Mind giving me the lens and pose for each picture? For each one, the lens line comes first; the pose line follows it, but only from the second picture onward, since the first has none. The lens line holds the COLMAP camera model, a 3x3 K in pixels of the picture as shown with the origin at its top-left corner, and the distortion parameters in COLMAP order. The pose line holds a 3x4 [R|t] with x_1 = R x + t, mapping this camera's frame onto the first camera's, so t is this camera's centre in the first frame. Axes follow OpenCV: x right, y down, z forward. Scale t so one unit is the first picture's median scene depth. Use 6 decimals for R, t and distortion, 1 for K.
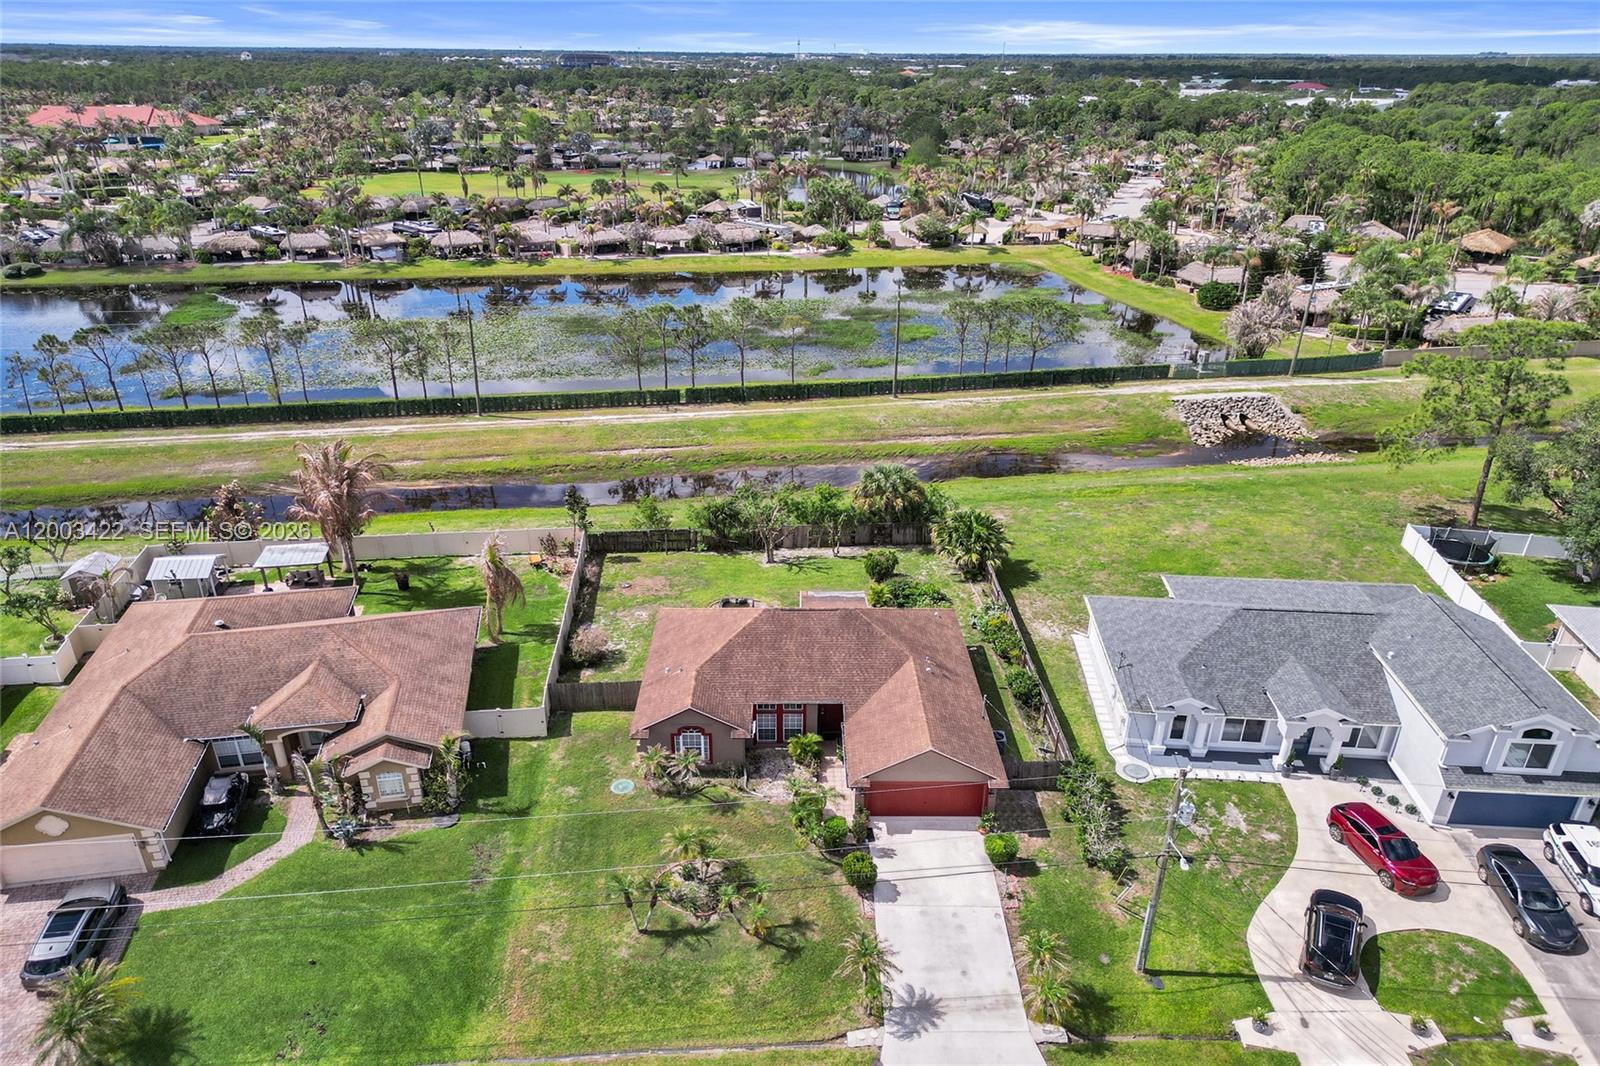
lens RADIAL K [[1135.4, 0, 803.4], [0, 1135.4, 607.6], [0, 0, 1]] dist [0.068474, -0.062812]
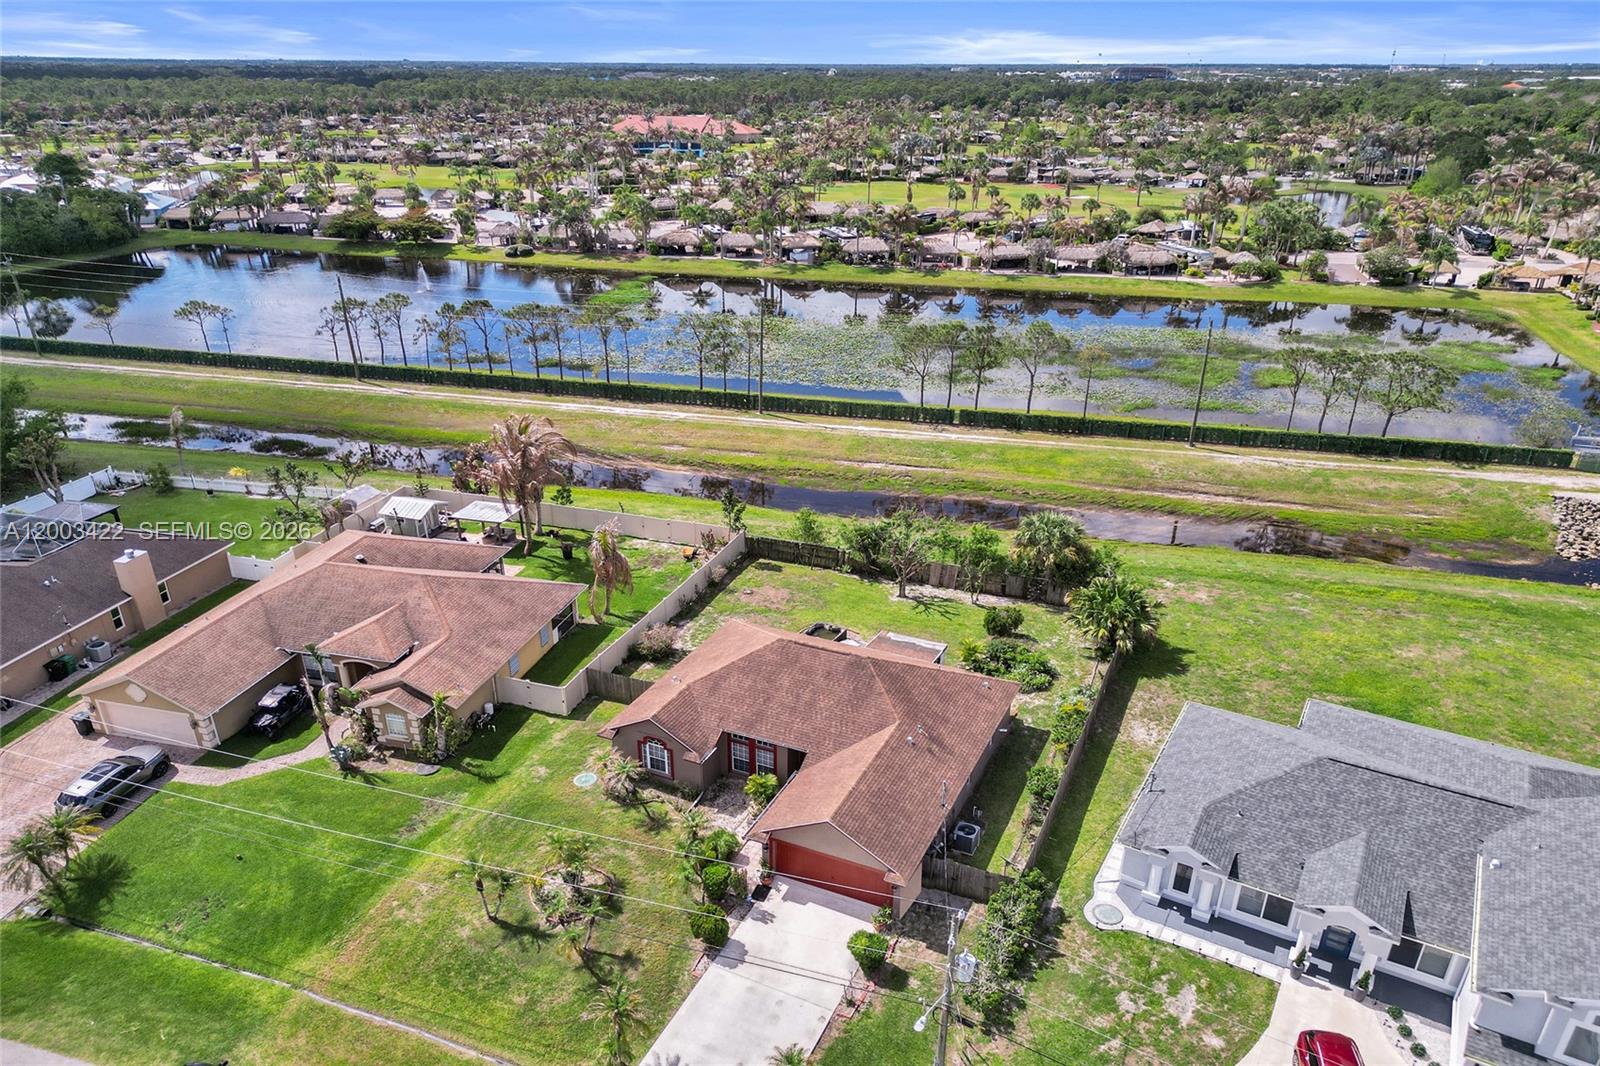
lens RADIAL K [[1135.4, 0, 803.4], [0, 1135.4, 607.6], [0, 0, 1]] dist [0.068474, -0.062812]
pose [[0.899161, 0.187685, -0.395328, 0.180787], [-0.191611, 0.981014, 0.029929, -0.028639], [0.393440, 0.048838, 0.918052, 0.060806]]
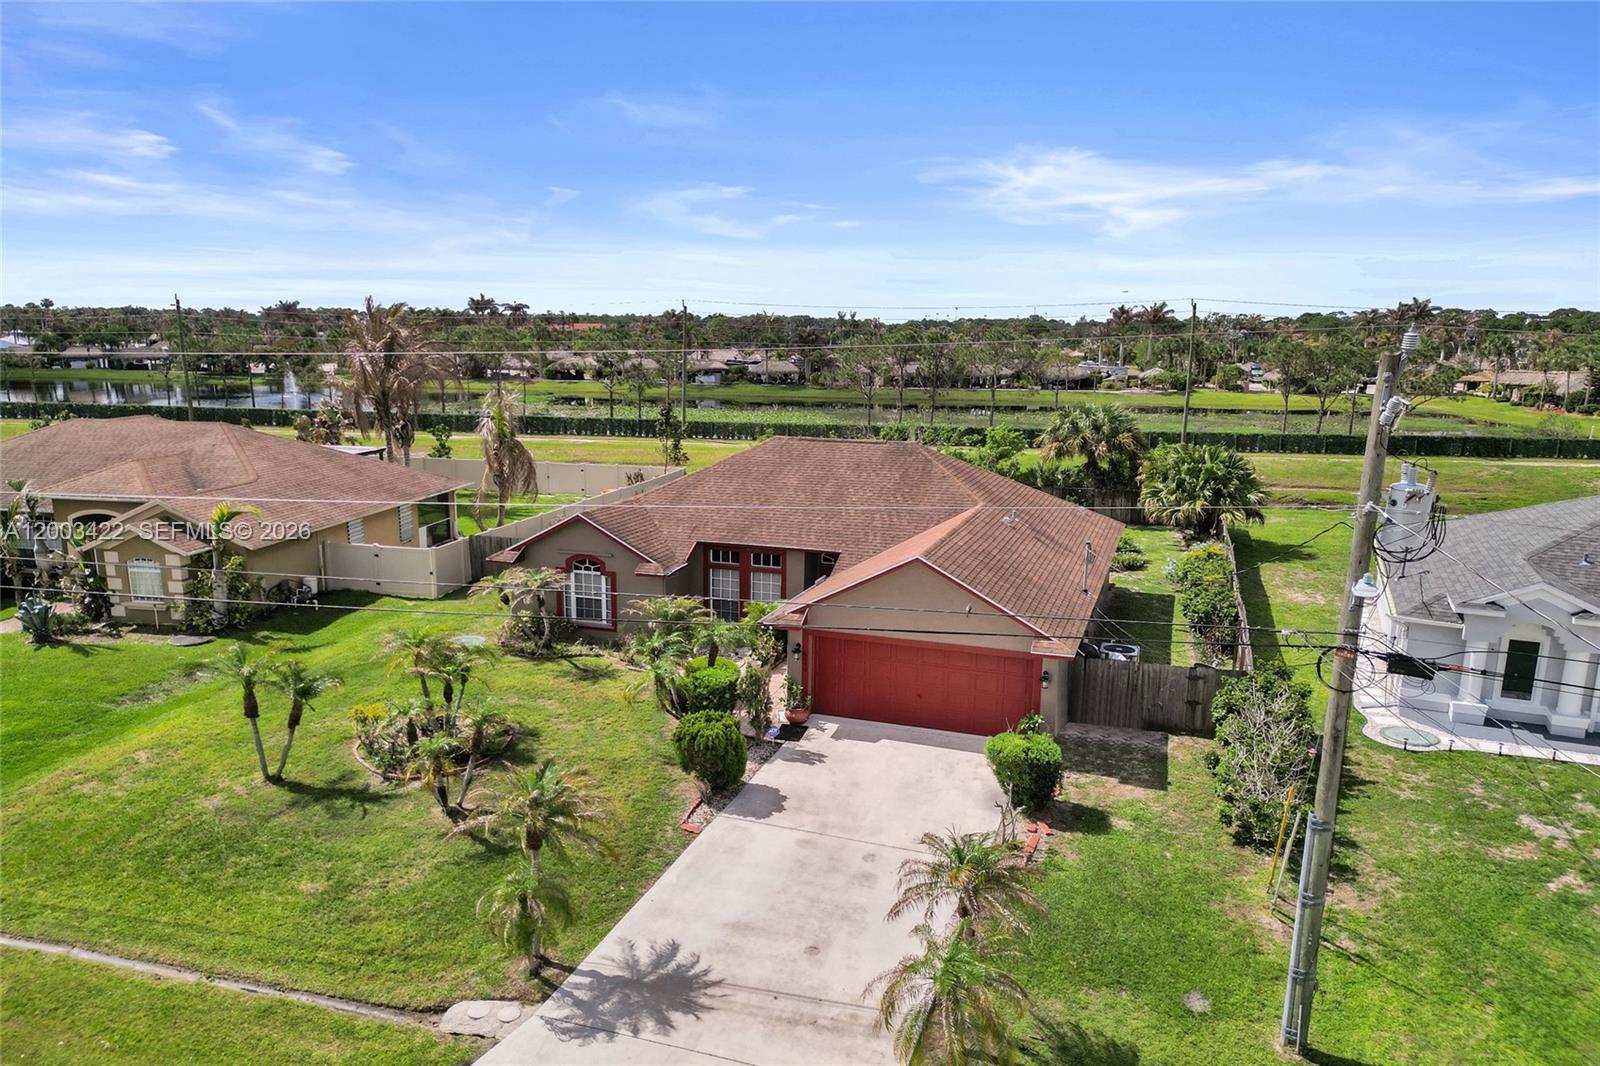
lens RADIAL K [[1125.6, 0, 803.1], [0, 1125.6, 574.3], [0, 0, 1]] dist [0.072487, -0.062076]
pose [[0.939862, 0.076994, -0.332764, 0.098415], [-0.157433, 0.962249, -0.222016, 0.106104], [0.303108, 0.261052, 0.916503, 0.223978]]
